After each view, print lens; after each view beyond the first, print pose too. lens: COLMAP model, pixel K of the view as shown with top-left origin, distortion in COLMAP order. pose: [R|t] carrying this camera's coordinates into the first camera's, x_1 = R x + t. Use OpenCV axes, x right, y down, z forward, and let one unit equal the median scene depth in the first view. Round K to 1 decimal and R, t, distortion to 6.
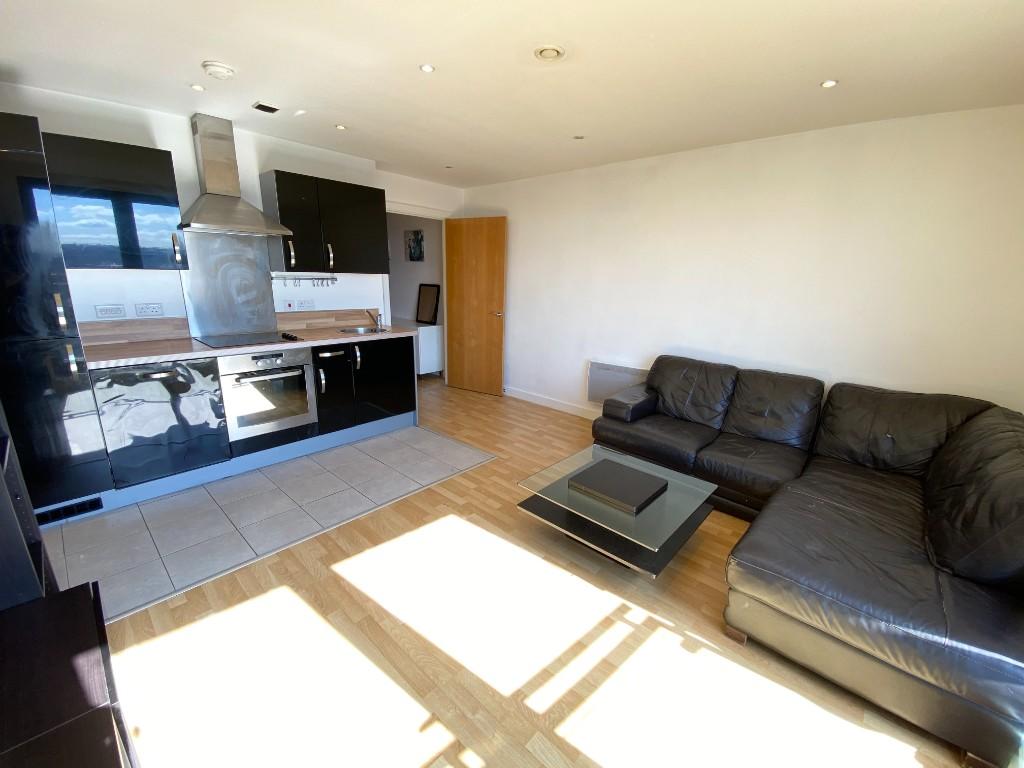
lens RADIAL K [[414.6, 0, 513.1], [0, 414.6, 381.0], [0, 0, 1]] dist [0.019070, -0.019141]
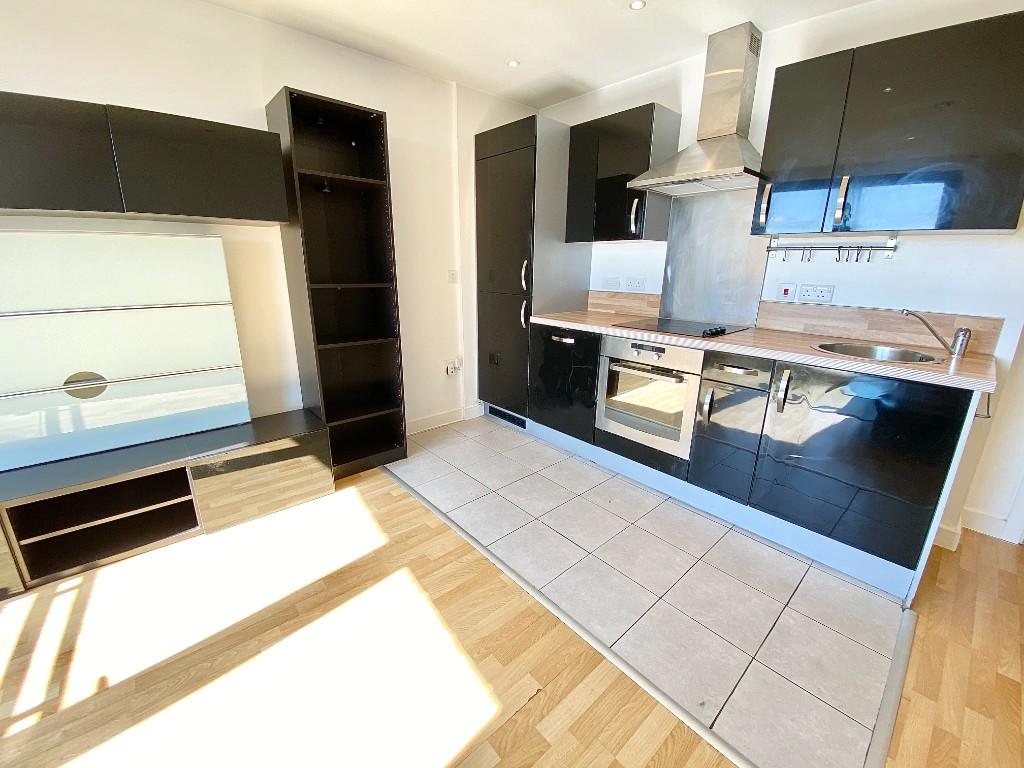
lens RADIAL K [[414.6, 0, 513.1], [0, 414.6, 381.0], [0, 0, 1]] dist [0.019070, -0.019141]
pose [[-0.109081, 0.241876, -0.964156, 0.216273], [-0.260398, 0.929119, 0.262546, -0.154611], [0.959320, 0.279703, -0.038366, 0.899327]]
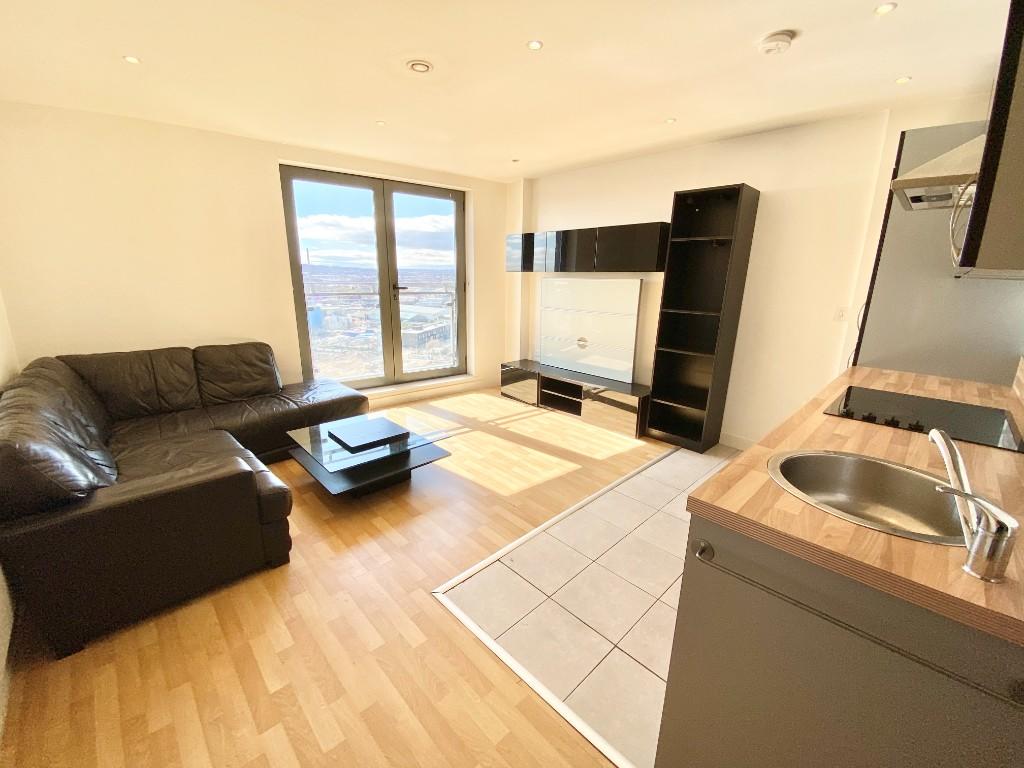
lens RADIAL K [[414.6, 0, 513.1], [0, 414.6, 381.0], [0, 0, 1]] dist [0.019070, -0.019141]
pose [[-0.996334, -0.060620, 0.060364, -0.206272], [-0.024457, 0.877990, 0.478055, -0.431479], [-0.081978, 0.474826, -0.876253, 1.734030]]
